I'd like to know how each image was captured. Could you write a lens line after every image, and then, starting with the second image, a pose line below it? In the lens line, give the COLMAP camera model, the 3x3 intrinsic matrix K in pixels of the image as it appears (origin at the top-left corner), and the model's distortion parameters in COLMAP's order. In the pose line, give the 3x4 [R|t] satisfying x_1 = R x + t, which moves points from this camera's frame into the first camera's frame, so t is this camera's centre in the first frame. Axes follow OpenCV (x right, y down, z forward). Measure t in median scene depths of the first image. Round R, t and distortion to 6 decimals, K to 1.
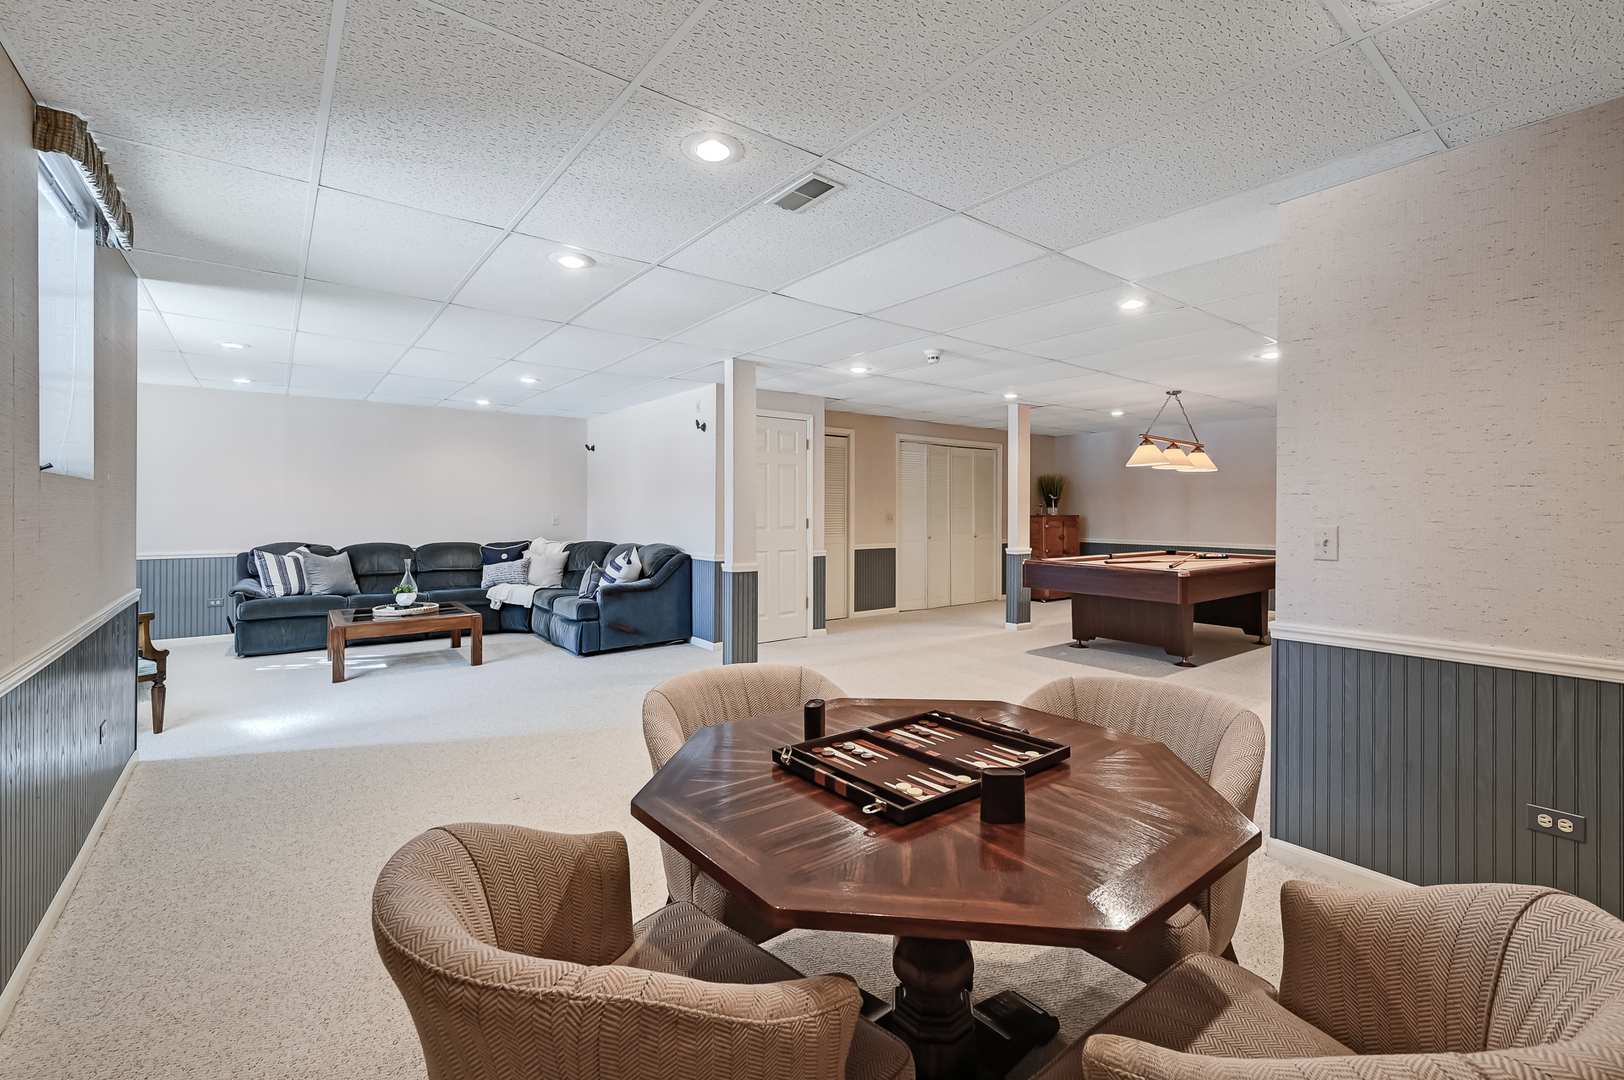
lens RADIAL K [[712.4, 0, 812.8], [0, 712.4, 524.2], [0, 0, 1]] dist [-0.009132, -0.000255]
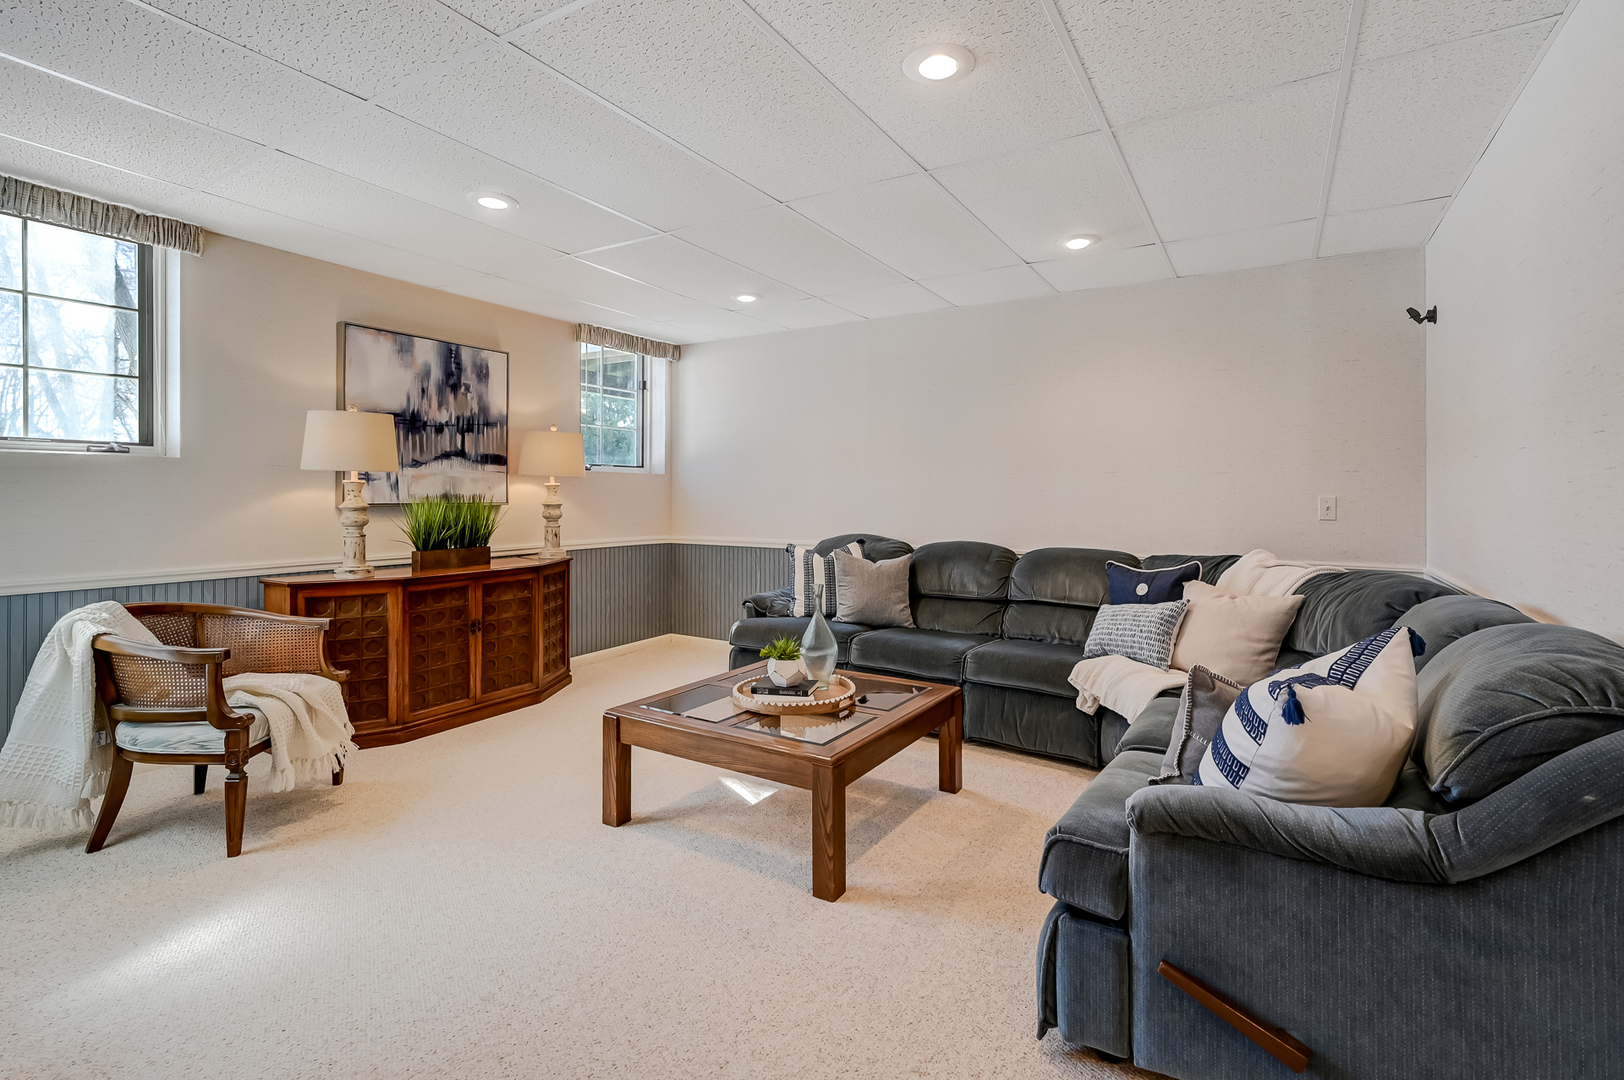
lens RADIAL K [[712.4, 0, 829.7], [0, 712.4, 490.0], [0, 0, 1]] dist [-0.009132, -0.000255]
pose [[0.340810, -0.009321, -0.940086, -0.091589], [-0.006047, 0.999908, -0.012106, -0.010097], [0.940113, 0.009810, 0.340722, 0.705735]]
